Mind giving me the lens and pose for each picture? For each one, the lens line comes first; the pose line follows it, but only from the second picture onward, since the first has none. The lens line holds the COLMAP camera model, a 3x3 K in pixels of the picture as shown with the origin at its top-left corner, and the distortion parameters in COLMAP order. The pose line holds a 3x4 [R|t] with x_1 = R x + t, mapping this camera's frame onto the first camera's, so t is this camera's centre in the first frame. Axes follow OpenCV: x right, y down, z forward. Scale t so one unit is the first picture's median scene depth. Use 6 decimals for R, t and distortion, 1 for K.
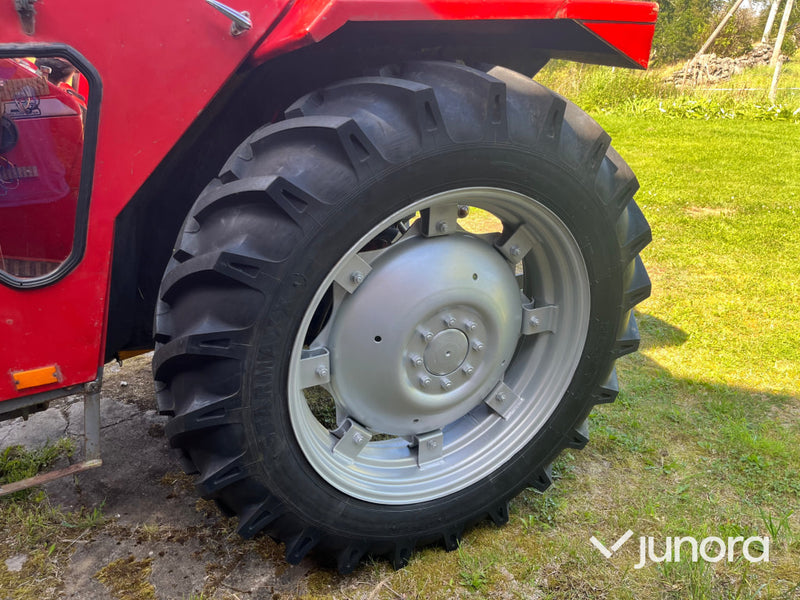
lens RADIAL K [[608.9, 0, 398.7], [0, 608.9, 303.5], [0, 0, 1]] dist [0.047032, -0.076140]
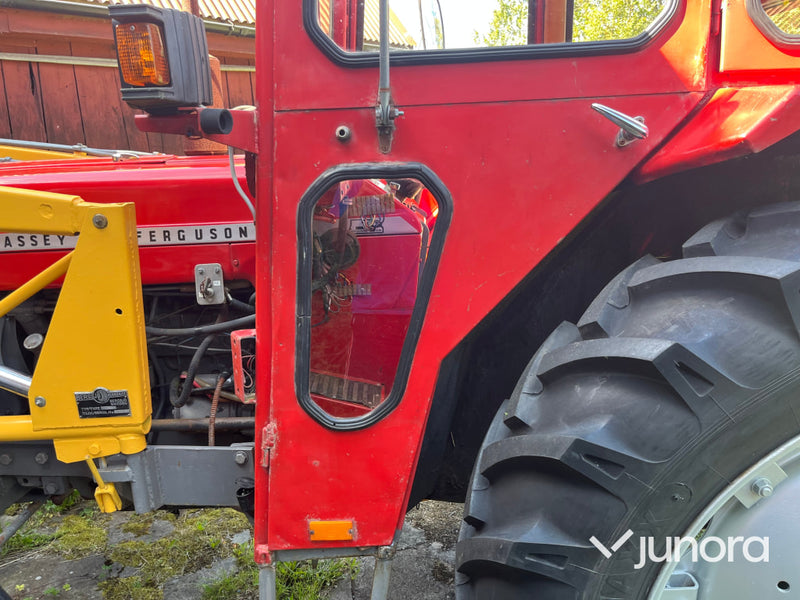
lens RADIAL K [[608.9, 0, 396.1], [0, 608.9, 308.0], [0, 0, 1]] dist [0.047032, -0.076140]
pose [[0.883674, 0.088686, -0.459626, -0.146412], [-0.154660, 0.982063, -0.107856, -0.113318], [0.441816, 0.166395, 0.881539, 0.234708]]
